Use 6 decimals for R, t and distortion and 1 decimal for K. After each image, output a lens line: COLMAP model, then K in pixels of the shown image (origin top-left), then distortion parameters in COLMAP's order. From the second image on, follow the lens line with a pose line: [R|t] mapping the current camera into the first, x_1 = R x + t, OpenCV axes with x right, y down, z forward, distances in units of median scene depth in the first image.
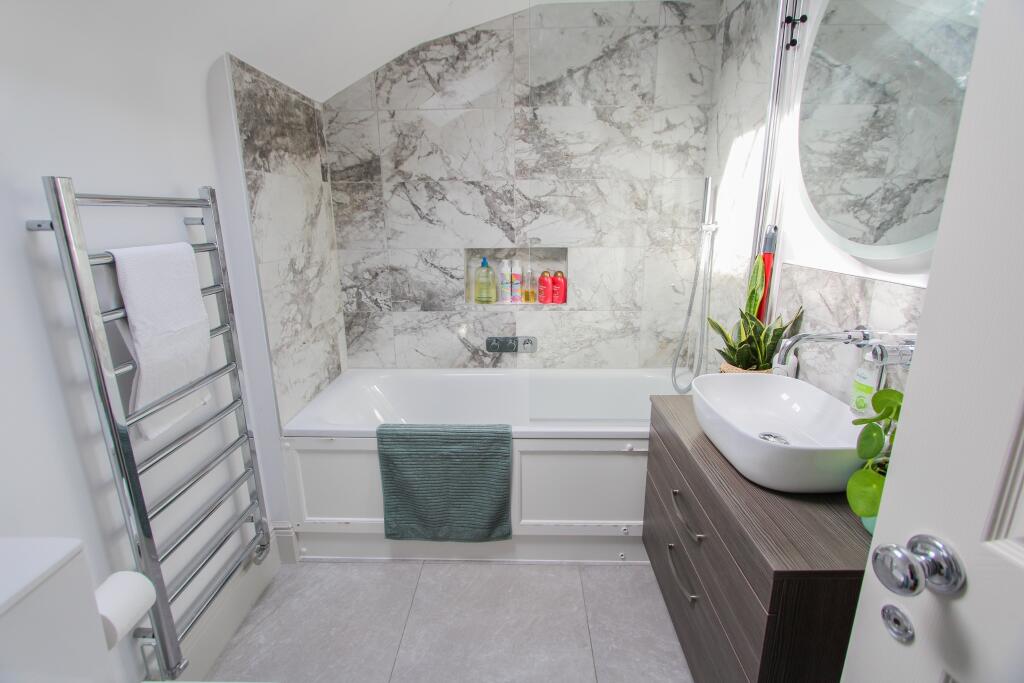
lens RADIAL K [[470.4, 0, 510.2], [0, 470.4, 337.9], [0, 0, 1]] dist [-0.016244, 0.002218]
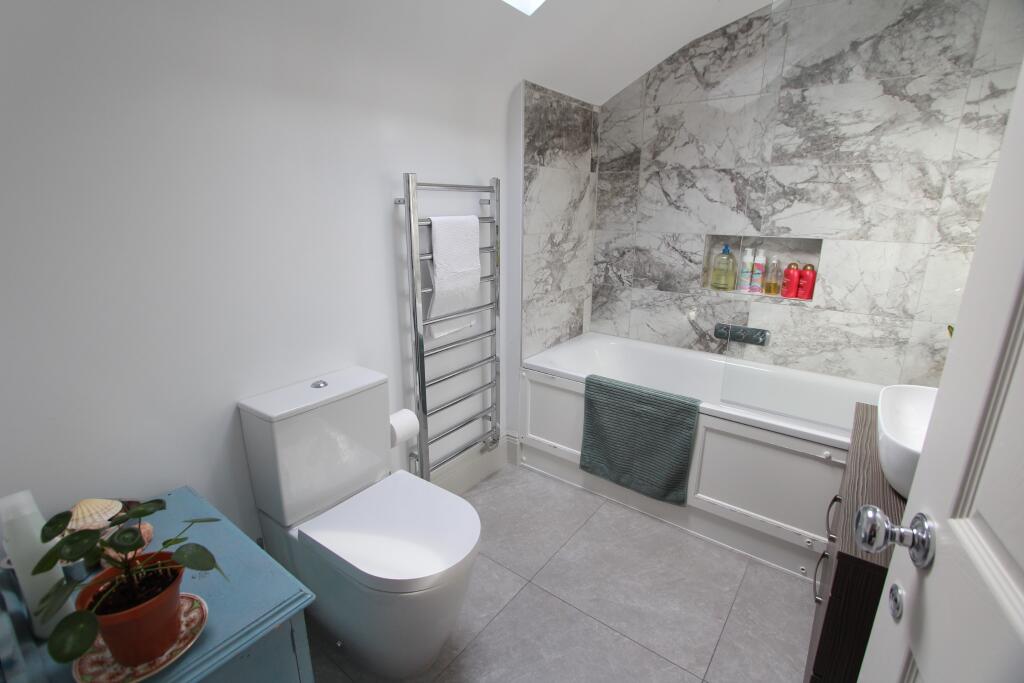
lens RADIAL K [[470.4, 0, 511.8], [0, 470.4, 339.7], [0, 0, 1]] dist [-0.016244, 0.002218]
pose [[0.808898, 0.174265, -0.561530, 0.197711], [-0.160716, 0.984228, 0.073929, 0.035470], [0.565557, 0.030446, 0.824147, -0.101335]]
